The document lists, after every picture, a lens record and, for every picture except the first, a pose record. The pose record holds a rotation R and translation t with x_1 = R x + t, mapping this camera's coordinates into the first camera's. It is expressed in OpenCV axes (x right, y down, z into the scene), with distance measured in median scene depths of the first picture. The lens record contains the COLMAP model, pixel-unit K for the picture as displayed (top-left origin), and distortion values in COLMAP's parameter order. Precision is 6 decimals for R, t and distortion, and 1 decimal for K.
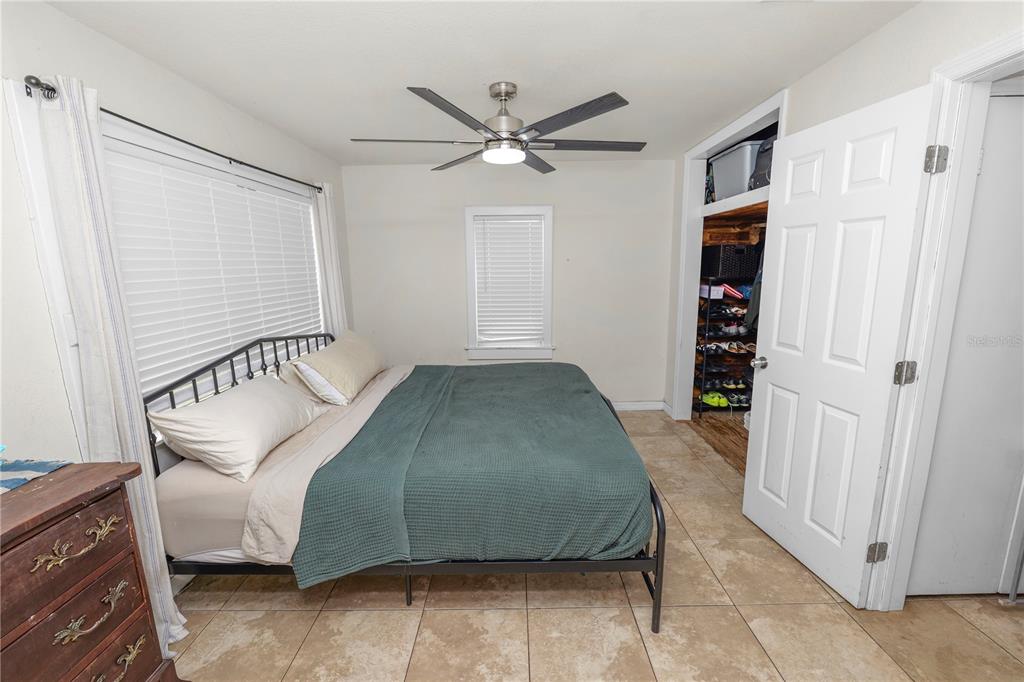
lens RADIAL K [[420.4, 0, 514.1], [0, 420.4, 335.6], [0, 0, 1]] dist [-0.012605, 0.000998]
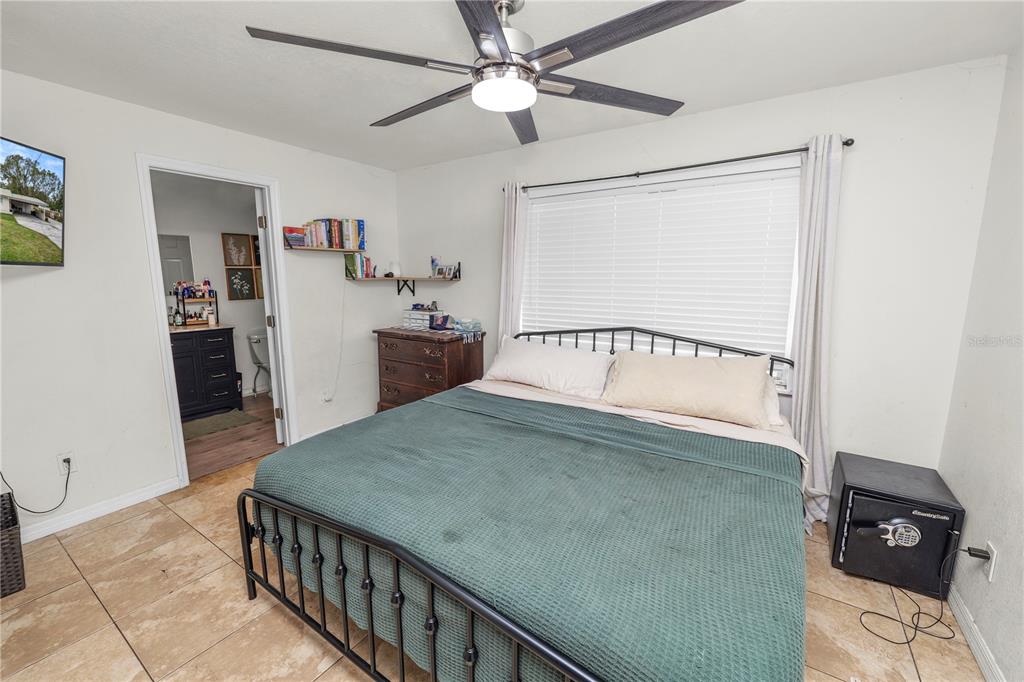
lens RADIAL K [[419.0, 0, 513.0], [0, 419.0, 338.5], [0, 0, 1]] dist [-0.002470, -0.006586]
pose [[-0.553302, 0.151198, -0.819143, 0.410682], [-0.127048, 0.956564, 0.262380, -0.175897], [0.823235, 0.249246, -0.510060, 1.031553]]
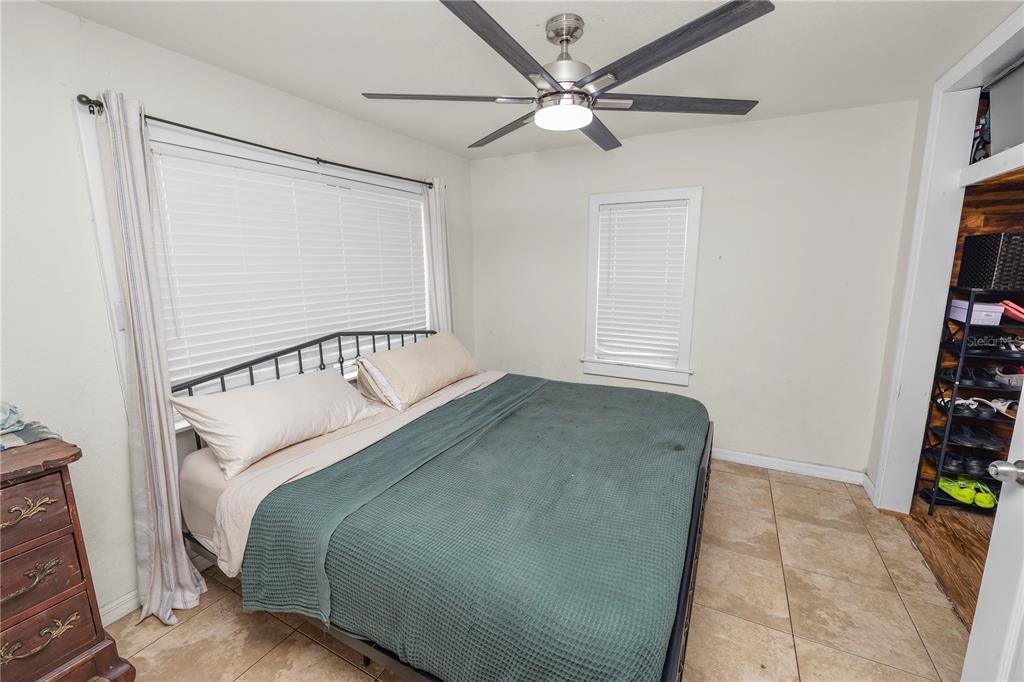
lens RADIAL K [[420.4, 0, 514.1], [0, 420.4, 335.6], [0, 0, 1]] dist [-0.012605, 0.000998]
pose [[0.886122, 0.086952, -0.455221, 0.193596], [-0.084866, 0.996077, 0.025064, -0.037311], [0.455615, 0.016423, 0.890026, 0.215302]]
